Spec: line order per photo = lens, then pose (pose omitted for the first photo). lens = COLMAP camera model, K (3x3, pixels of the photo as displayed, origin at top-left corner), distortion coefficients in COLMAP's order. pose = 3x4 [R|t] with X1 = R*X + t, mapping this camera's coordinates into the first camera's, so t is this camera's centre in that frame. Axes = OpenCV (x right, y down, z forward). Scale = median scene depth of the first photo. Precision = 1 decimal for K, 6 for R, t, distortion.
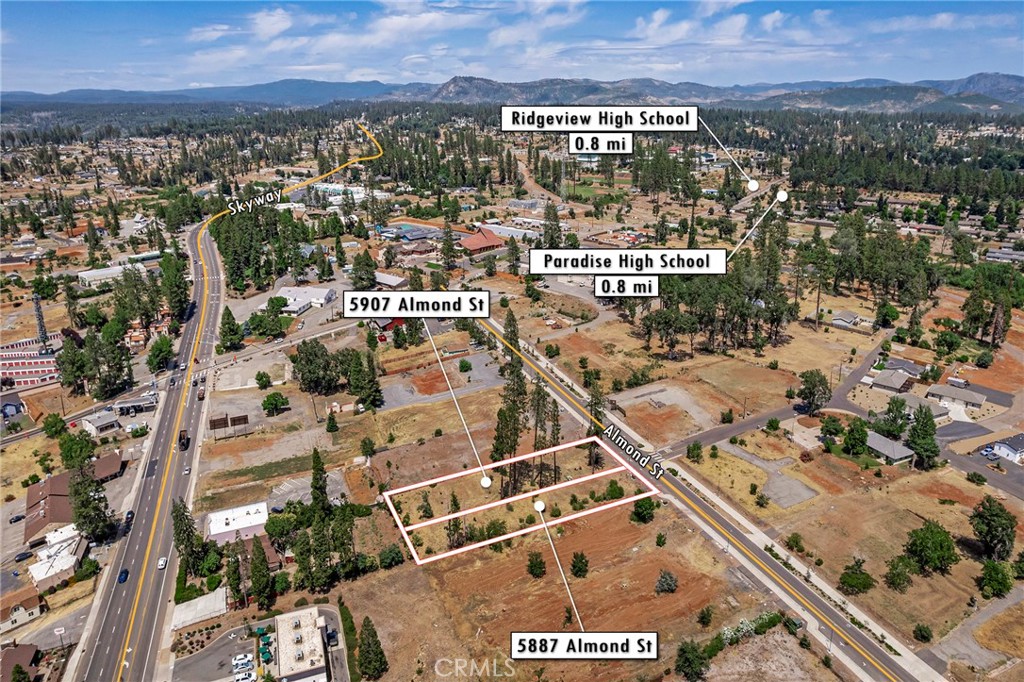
lens RADIAL K [[646.3, 0, 512.0], [0, 646.3, 341.0], [0, 0, 1]] dist [-0.082991, 0.058626]
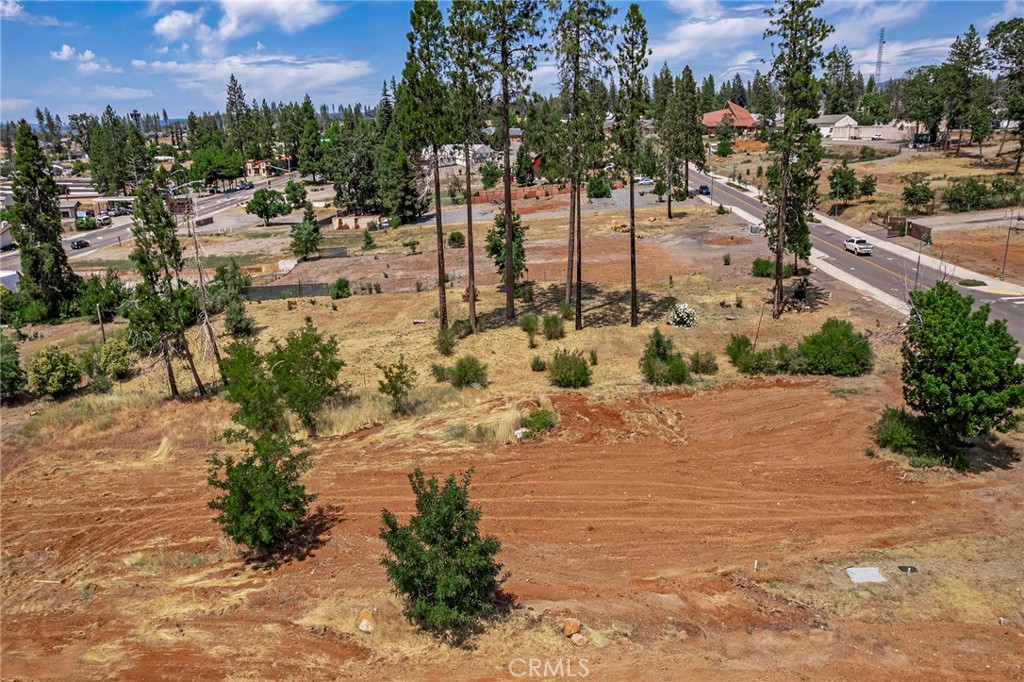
lens RADIAL K [[646.3, 0, 512.0], [0, 646.3, 341.0], [0, 0, 1]] dist [-0.082991, 0.058626]
pose [[0.890747, 0.120013, -0.438368, 0.109939], [-0.130553, 0.991422, 0.006145, 0.174014], [0.435345, 0.051756, 0.898775, 0.510409]]
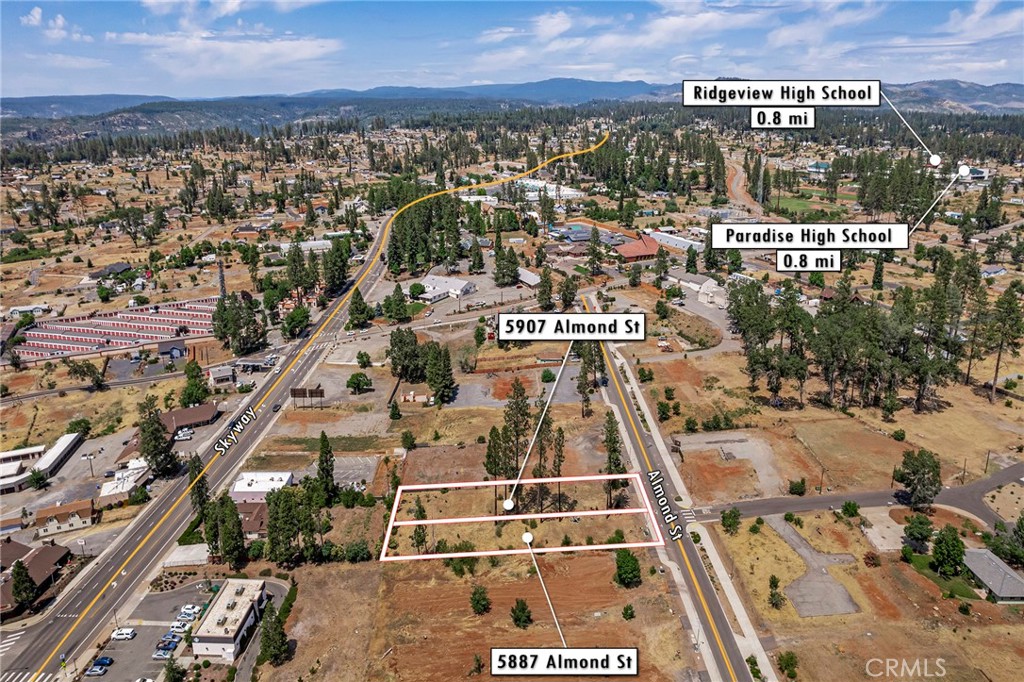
lens RADIAL K [[646.3, 0, 512.0], [0, 646.3, 341.0], [0, 0, 1]] dist [-0.082991, 0.058626]
pose [[0.926094, 0.137853, -0.351206, 0.211416], [-0.137965, 0.990126, 0.024838, -0.030236], [0.351162, 0.025452, 0.935969, 0.085406]]
